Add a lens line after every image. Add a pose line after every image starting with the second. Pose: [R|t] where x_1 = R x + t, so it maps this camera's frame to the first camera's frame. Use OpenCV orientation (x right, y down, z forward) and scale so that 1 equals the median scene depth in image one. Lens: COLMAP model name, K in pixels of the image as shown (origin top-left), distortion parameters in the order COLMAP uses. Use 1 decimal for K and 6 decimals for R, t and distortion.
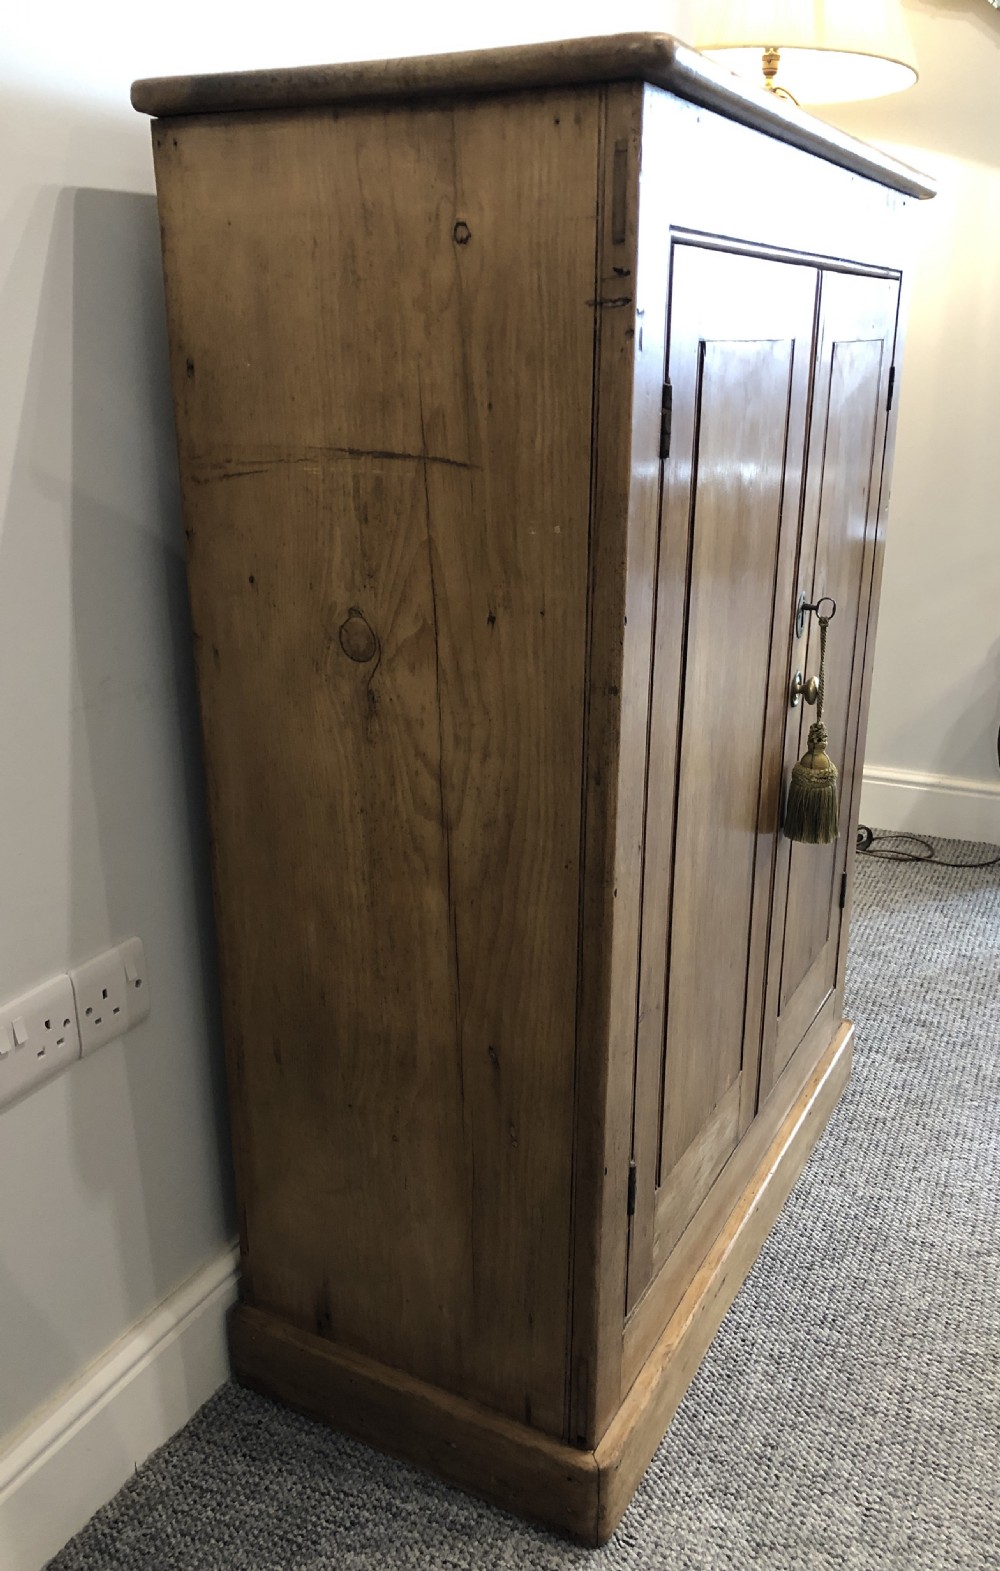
lens RADIAL K [[1297.5, 0, 500.0], [0, 1297.5, 785.5], [0, 0, 1]] dist [0.005770, 0.006060]
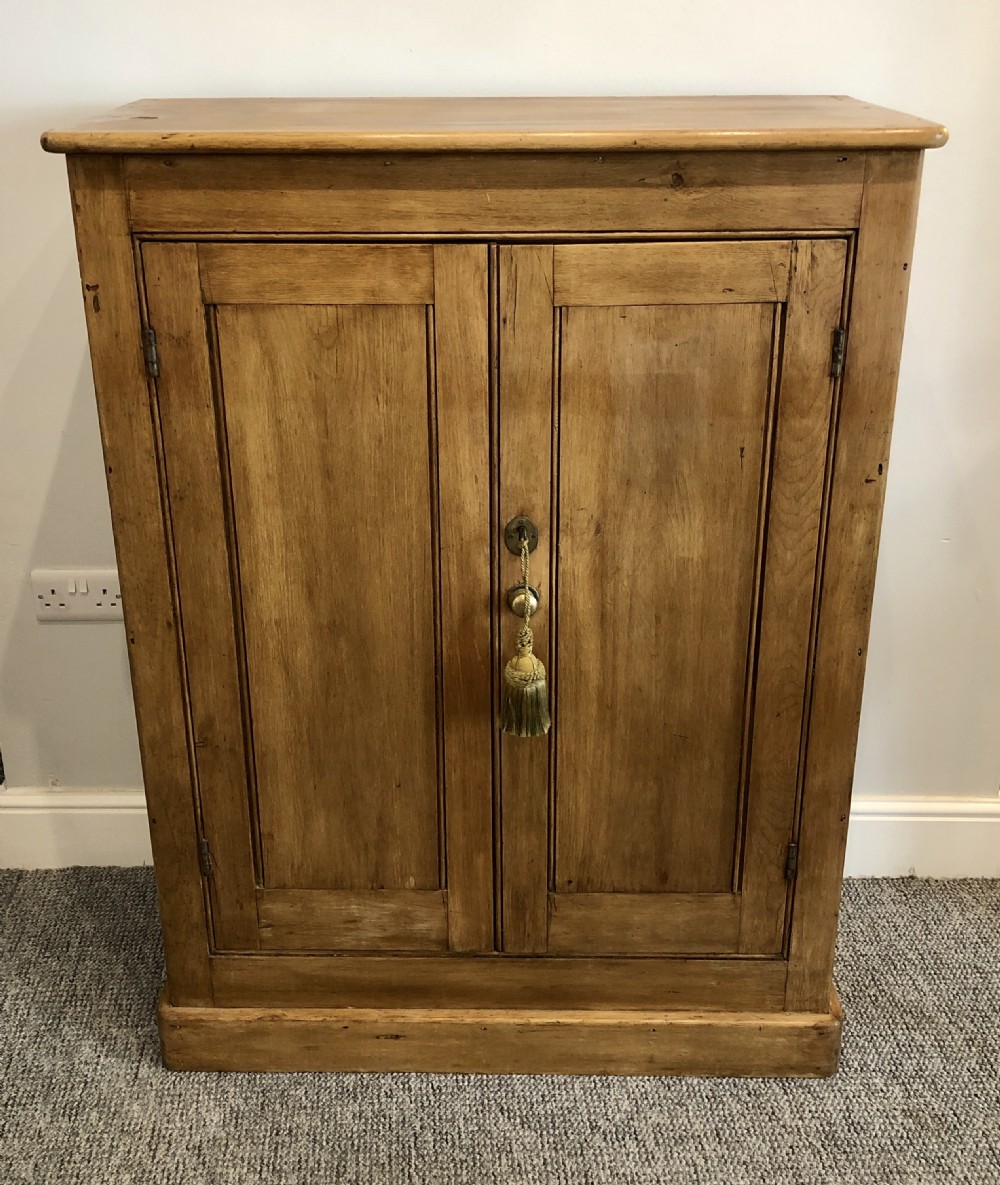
lens RADIAL K [[1336.6, 0, 466.9], [0, 1336.6, 534.5], [0, 0, 1]] dist [0.071568, -0.109271]
pose [[0.445199, 0.339529, -0.828564, 1.262727], [-0.285410, 0.930867, 0.228096, -0.415256], [0.848728, 0.134933, 0.511326, 0.416259]]
